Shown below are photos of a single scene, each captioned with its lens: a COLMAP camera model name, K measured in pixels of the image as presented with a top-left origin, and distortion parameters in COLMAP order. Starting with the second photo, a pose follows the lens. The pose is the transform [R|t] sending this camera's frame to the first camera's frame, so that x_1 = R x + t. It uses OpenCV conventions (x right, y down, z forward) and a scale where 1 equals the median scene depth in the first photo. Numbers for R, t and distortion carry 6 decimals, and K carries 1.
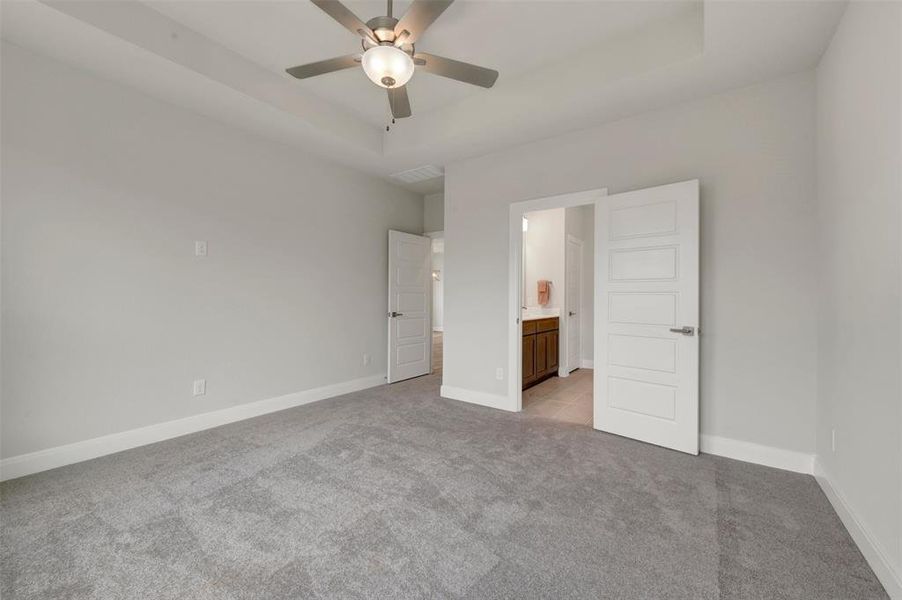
lens RADIAL K [[359.5, 0, 450.9], [0, 359.5, 297.0], [0, 0, 1]] dist [0.000266, 0.000843]
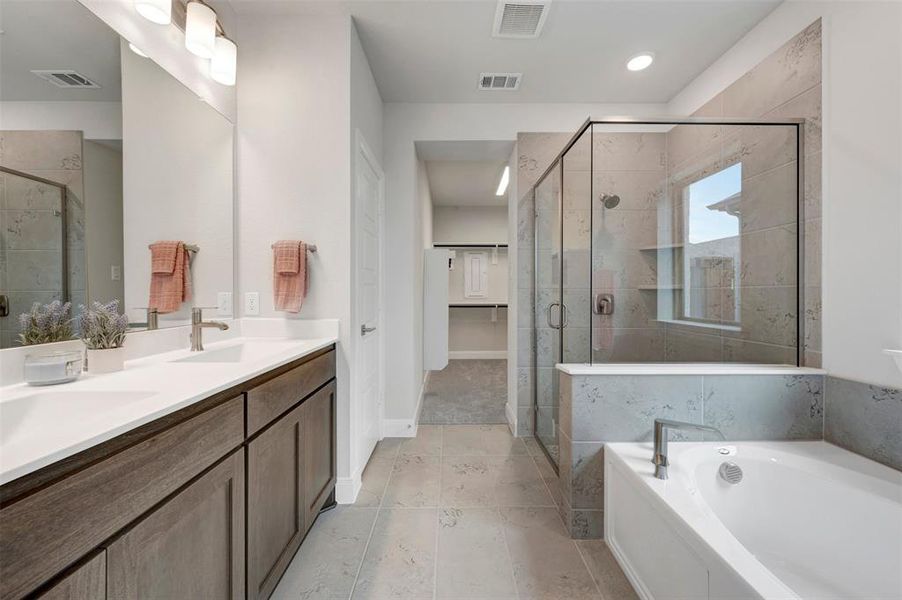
lens RADIAL K [[359.5, 0, 452.4], [0, 359.5, 289.9], [0, 0, 1]] dist [0.000266, 0.000843]
pose [[0.812600, -0.004371, 0.582805, 0.181130], [0.005181, 0.999987, 0.000276, 0.002271], [-0.582799, 0.002795, 0.812612, 0.624365]]
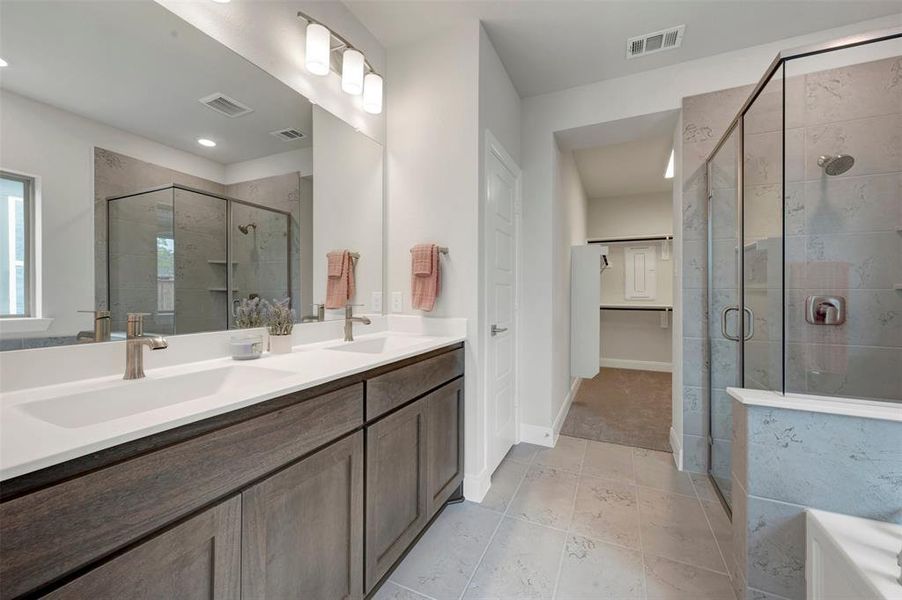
lens RADIAL K [[359.5, 0, 451.8], [0, 359.5, 287.0], [0, 0, 1]] dist [0.000266, 0.000843]
pose [[0.984179, -0.001645, 0.177170, 0.218191], [0.003597, 0.999936, -0.010700, 0.002682], [-0.177141, 0.011168, 0.984122, 0.622548]]
